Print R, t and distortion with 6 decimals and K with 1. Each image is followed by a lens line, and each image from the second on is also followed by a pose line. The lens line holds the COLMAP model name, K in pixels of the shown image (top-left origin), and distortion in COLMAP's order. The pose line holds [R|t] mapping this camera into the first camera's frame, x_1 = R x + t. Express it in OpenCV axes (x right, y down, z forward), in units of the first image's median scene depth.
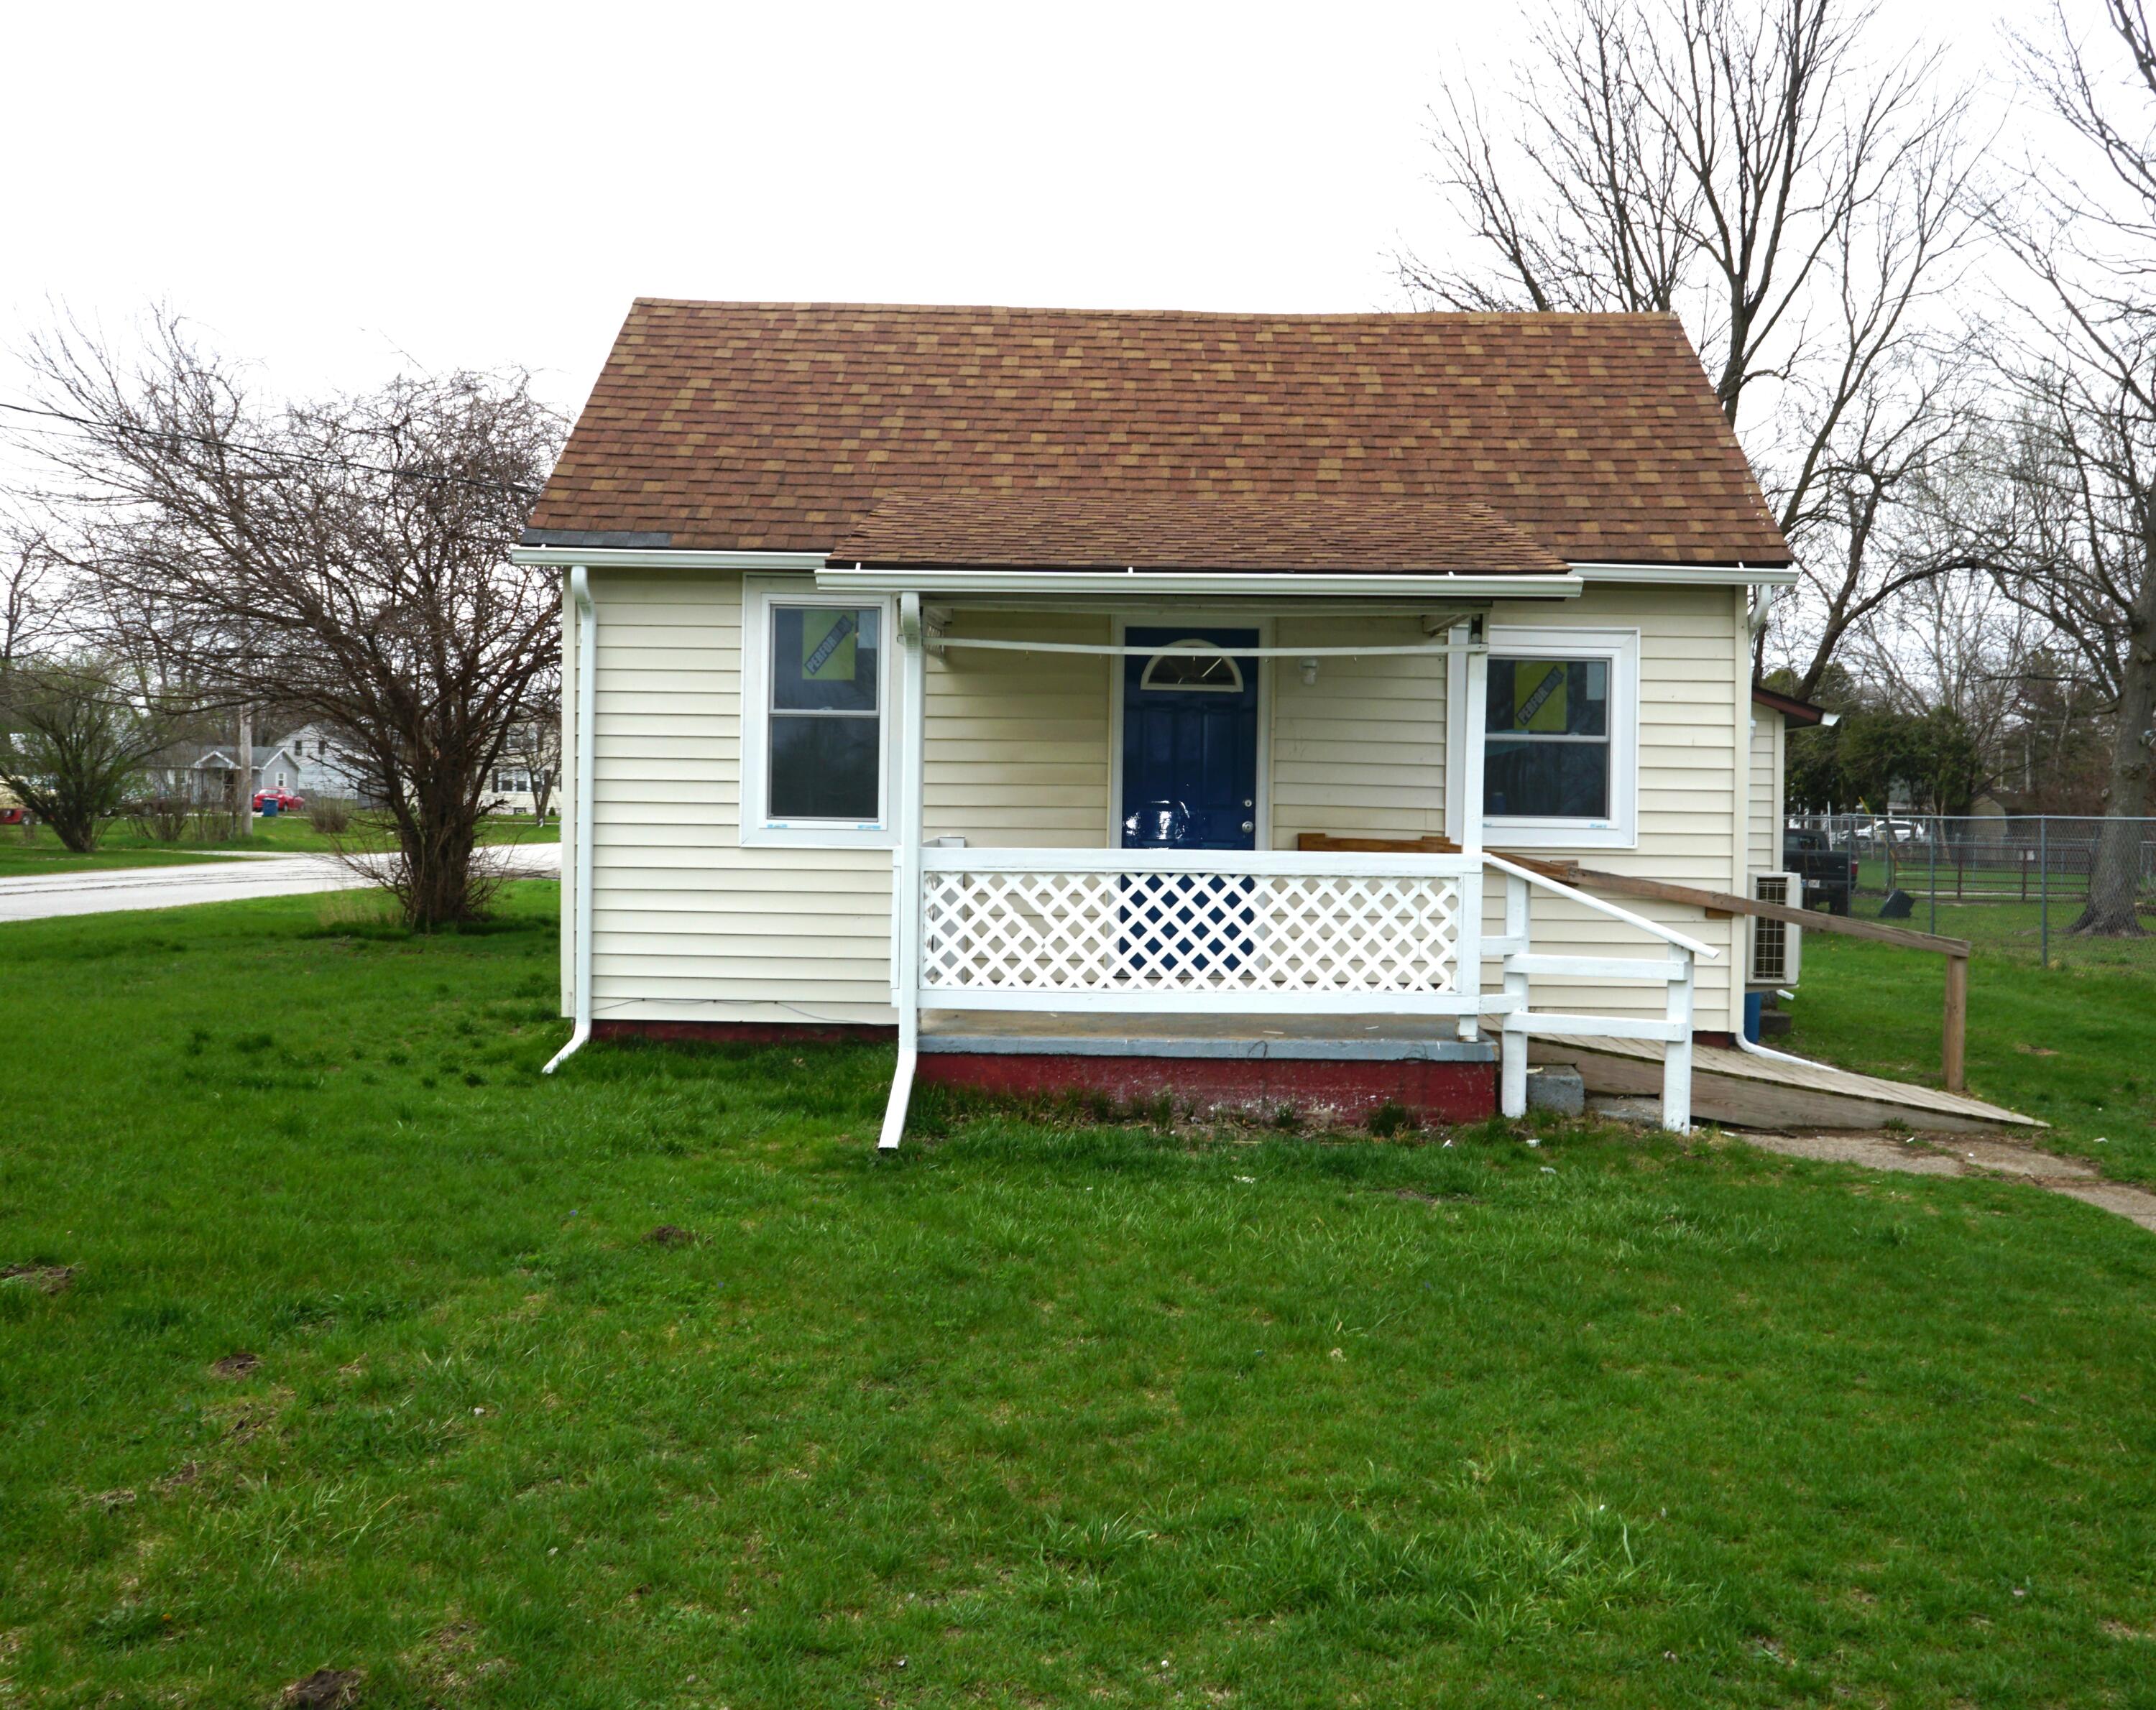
lens RADIAL K [[1990.7, 0, 1078.2], [0, 1990.7, 854.6], [0, 0, 1]] dist [-0.056405, 0.000442]
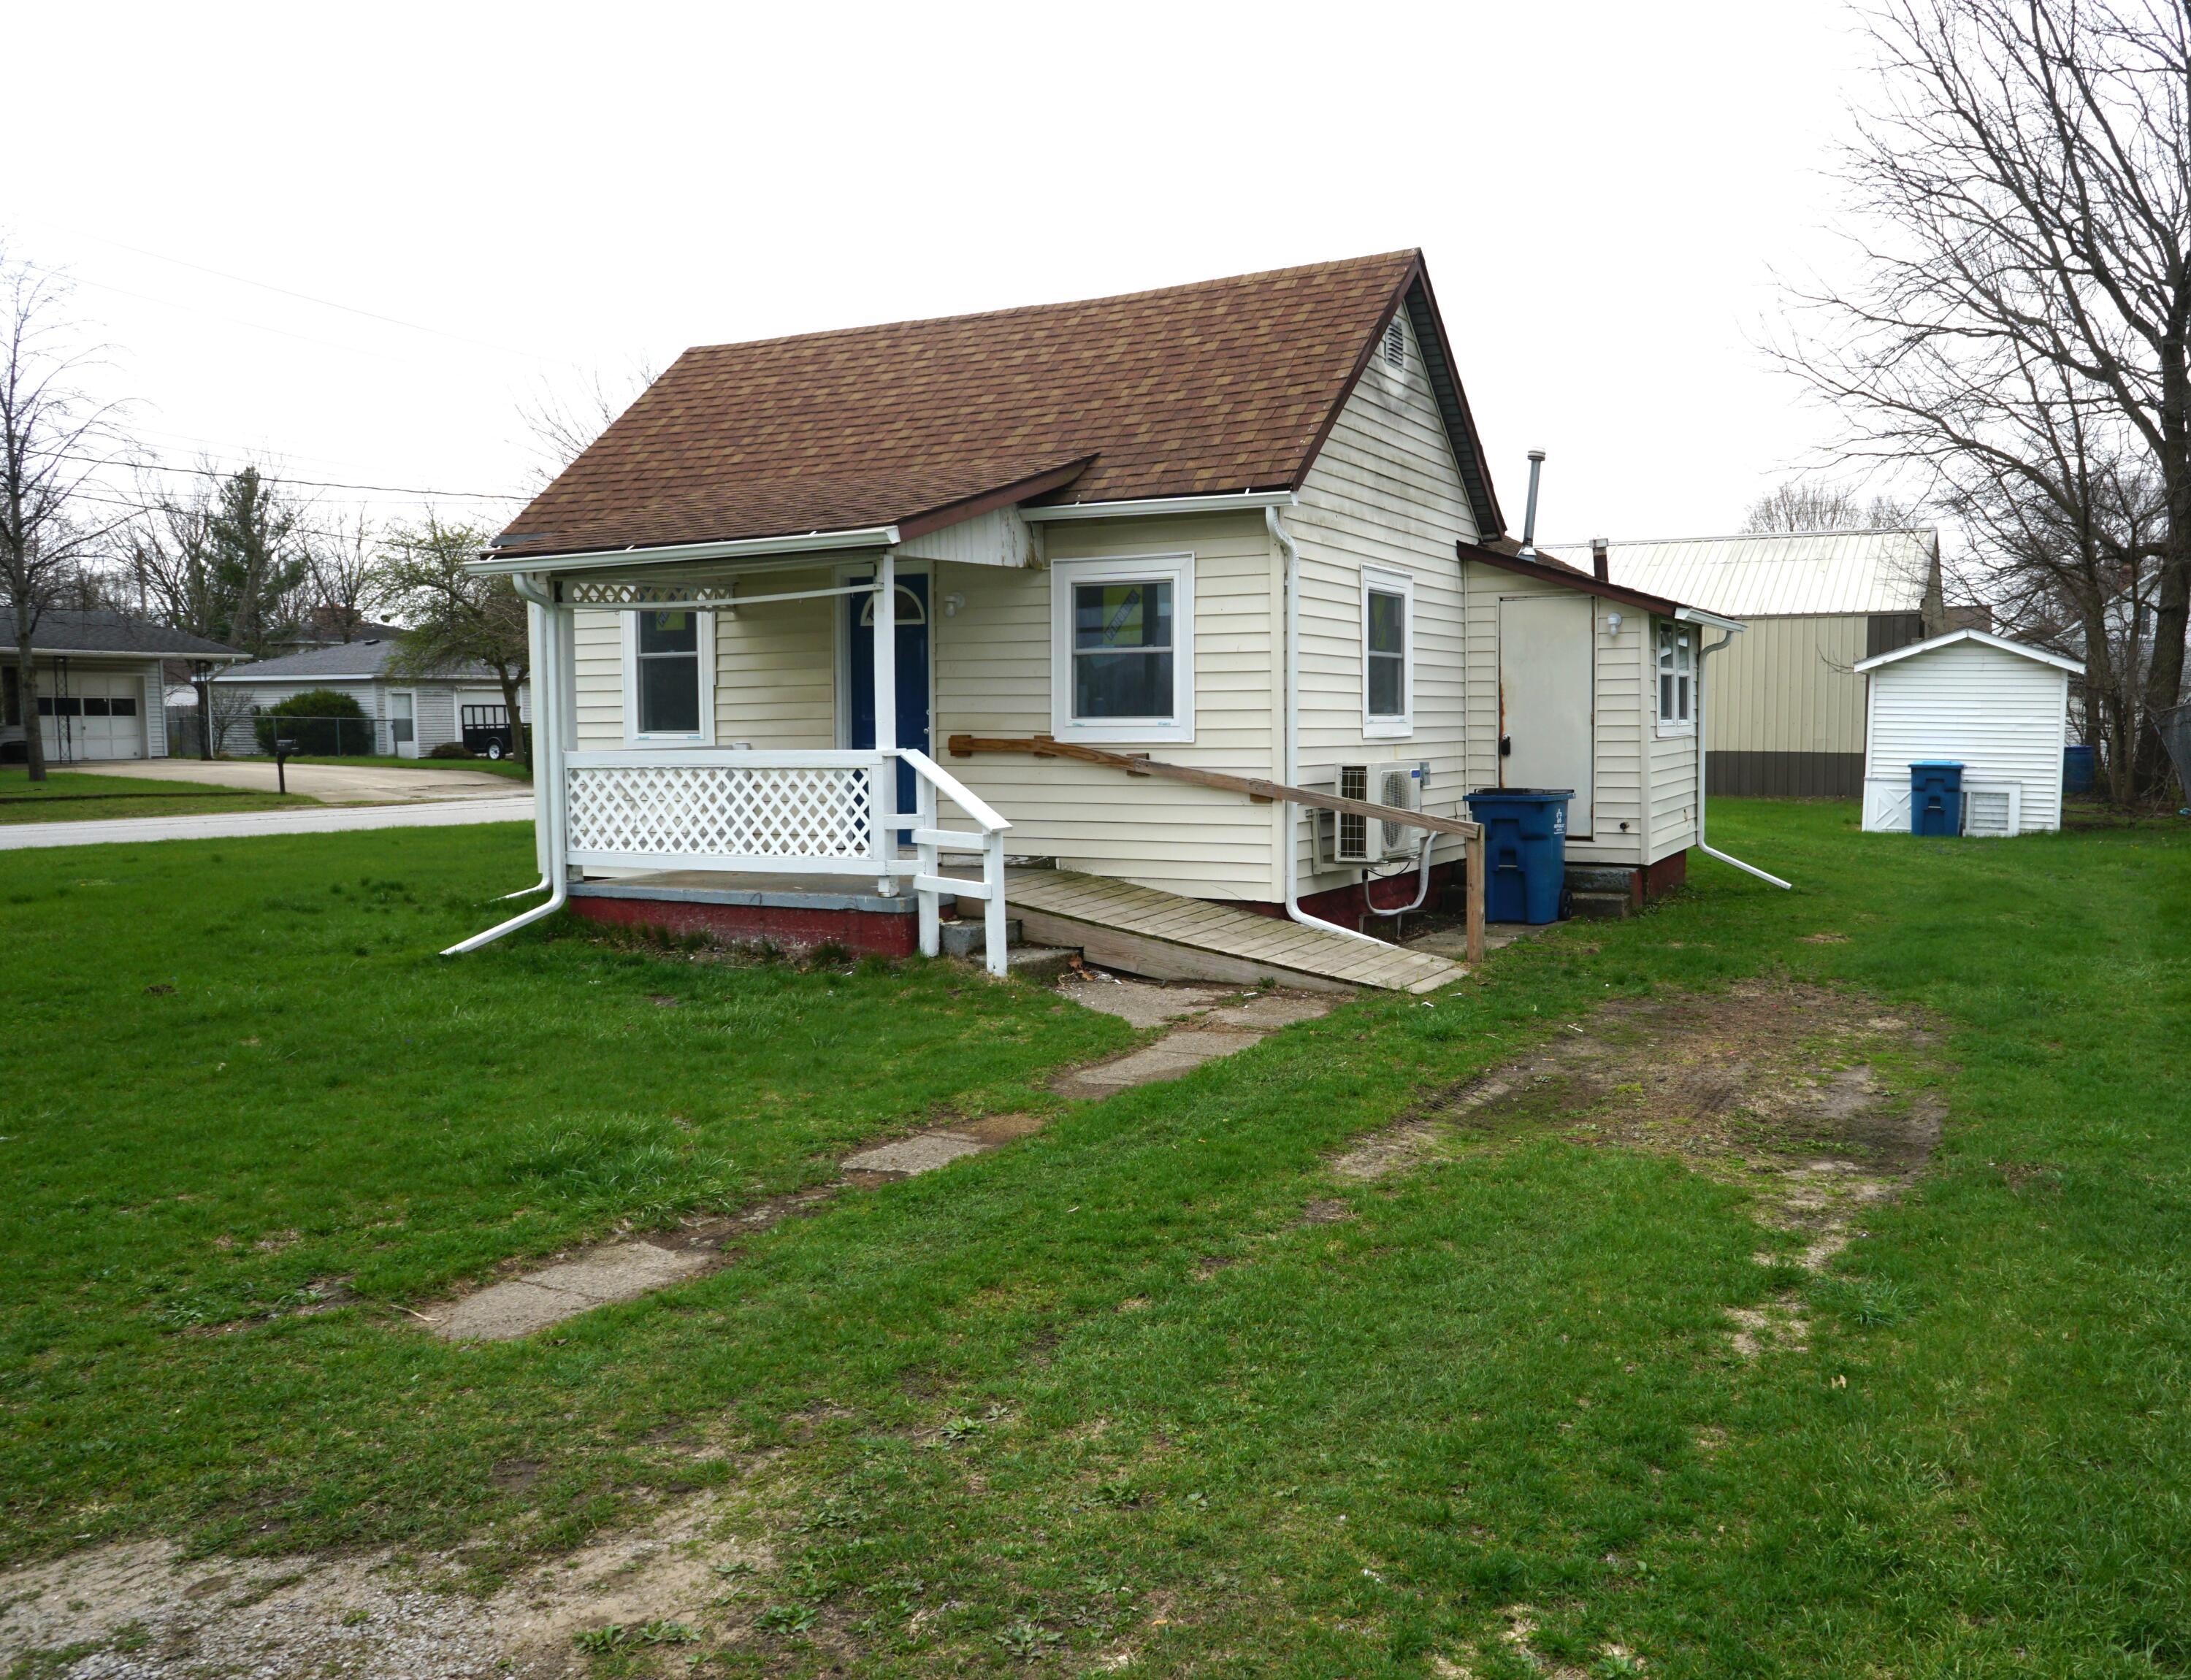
lens RADIAL K [[1793.7, 0, 1096.3], [0, 1793.7, 844.6], [0, 0, 1]] dist [0.005463, 0.001222]
pose [[0.880485, 0.009549, -0.473977, 0.735725], [0.012899, 0.998944, 0.044088, 0.009696], [0.473898, -0.044932, 0.879433, 0.042222]]
